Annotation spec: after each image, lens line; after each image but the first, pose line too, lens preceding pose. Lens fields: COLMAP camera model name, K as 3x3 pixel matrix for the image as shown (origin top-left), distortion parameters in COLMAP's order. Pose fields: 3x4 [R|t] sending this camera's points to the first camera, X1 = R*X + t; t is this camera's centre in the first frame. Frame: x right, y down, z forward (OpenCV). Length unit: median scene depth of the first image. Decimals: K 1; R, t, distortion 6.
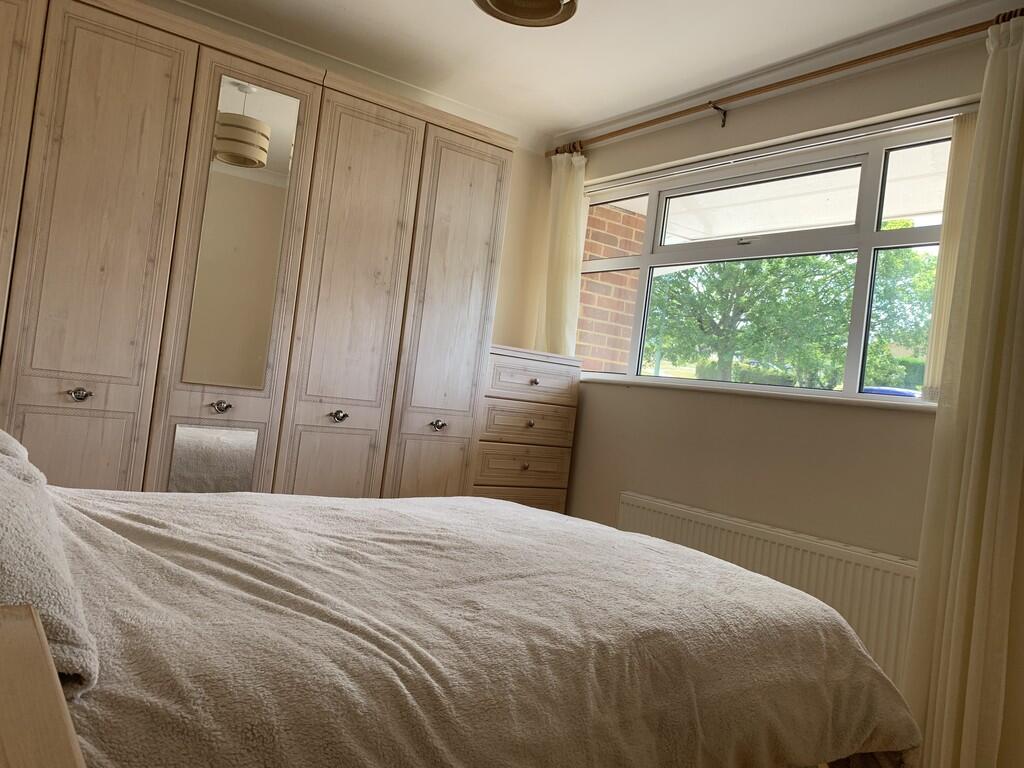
lens RADIAL K [[783.9, 0, 511.2], [0, 783.9, 387.1], [0, 0, 1]] dist [0.031591, -0.043160]
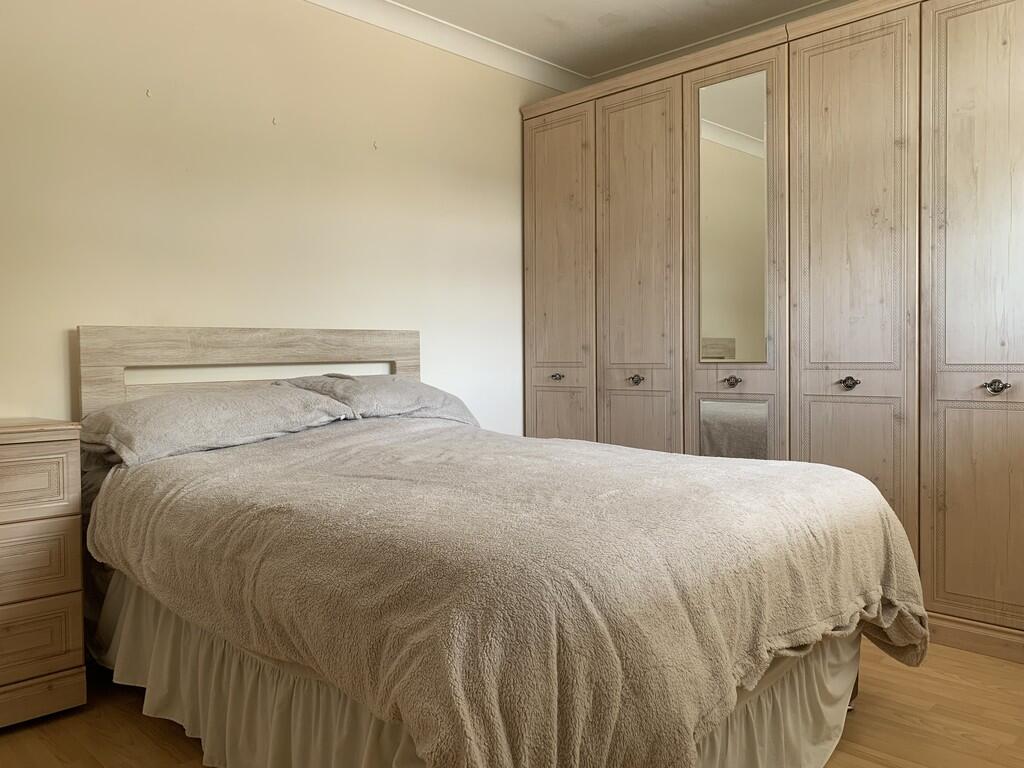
lens RADIAL K [[783.9, 0, 499.3], [0, 783.9, 355.8], [0, 0, 1]] dist [0.031591, -0.043160]
pose [[0.152028, -0.109230, -0.982322, 0.608797], [0.047822, 0.993523, -0.103074, 0.080605], [0.987219, -0.031307, 0.156267, 0.487206]]
